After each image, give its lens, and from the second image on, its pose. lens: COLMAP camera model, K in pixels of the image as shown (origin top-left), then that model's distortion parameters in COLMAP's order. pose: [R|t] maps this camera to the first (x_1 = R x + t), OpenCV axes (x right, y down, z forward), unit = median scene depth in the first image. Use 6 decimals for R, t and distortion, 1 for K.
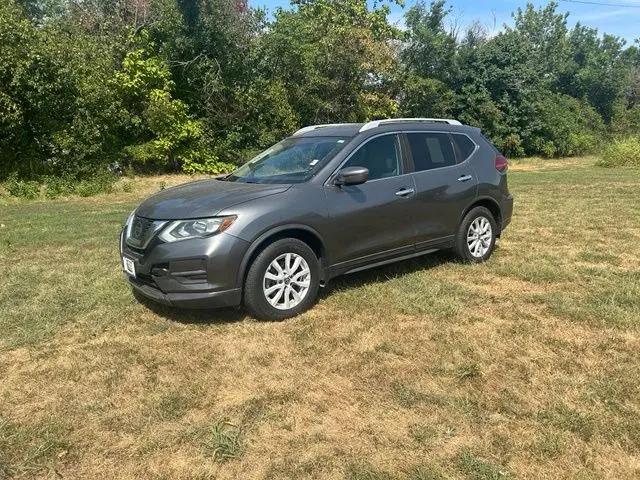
lens RADIAL K [[482.3, 0, 319.9], [0, 482.3, 236.1], [0, 0, 1]] dist [0.045975, -0.046295]
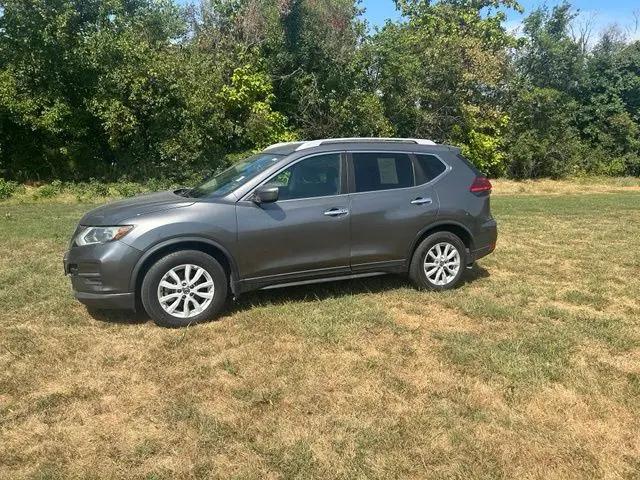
lens RADIAL K [[482.3, 0, 320.9], [0, 482.3, 237.3], [0, 0, 1]] dist [0.045975, -0.046295]
pose [[0.965970, 0.067937, -0.249572, 0.081032], [-0.072185, 0.997360, -0.007896, -0.006193], [0.248376, 0.025643, 0.968324, 0.008317]]
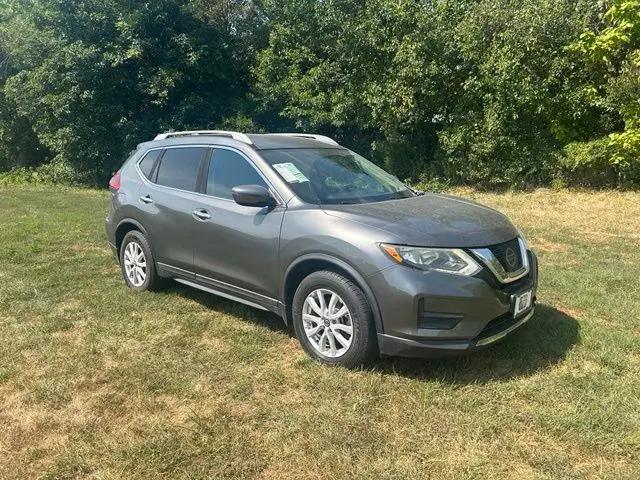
lens RADIAL K [[482.3, 0, 323.4], [0, 482.3, 242.5], [0, 0, 1]] dist [0.045975, -0.046295]
pose [[0.233279, 0.191841, -0.953299, 0.173157], [-0.171980, 0.973032, 0.153728, -0.091200], [0.957081, 0.128087, 0.259980, 0.490264]]
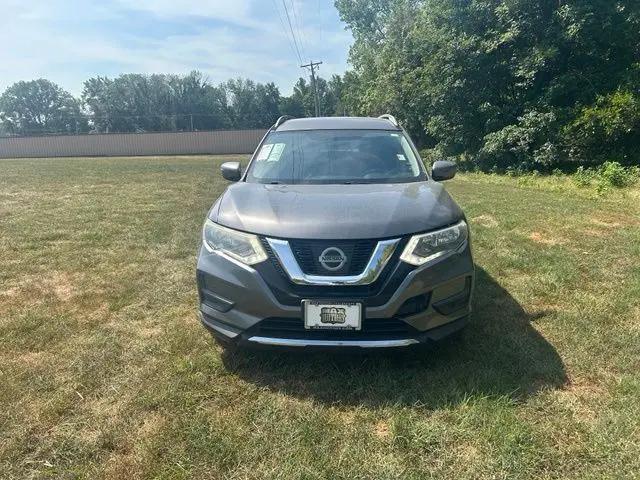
lens RADIAL K [[482.3, 0, 321.2], [0, 482.3, 243.0], [0, 0, 1]] dist [0.045975, -0.046295]
pose [[-0.587248, 0.186500, -0.787628, 0.144832], [-0.127764, 0.939534, 0.317729, -0.114461], [0.799260, 0.287217, -0.527911, 0.635561]]
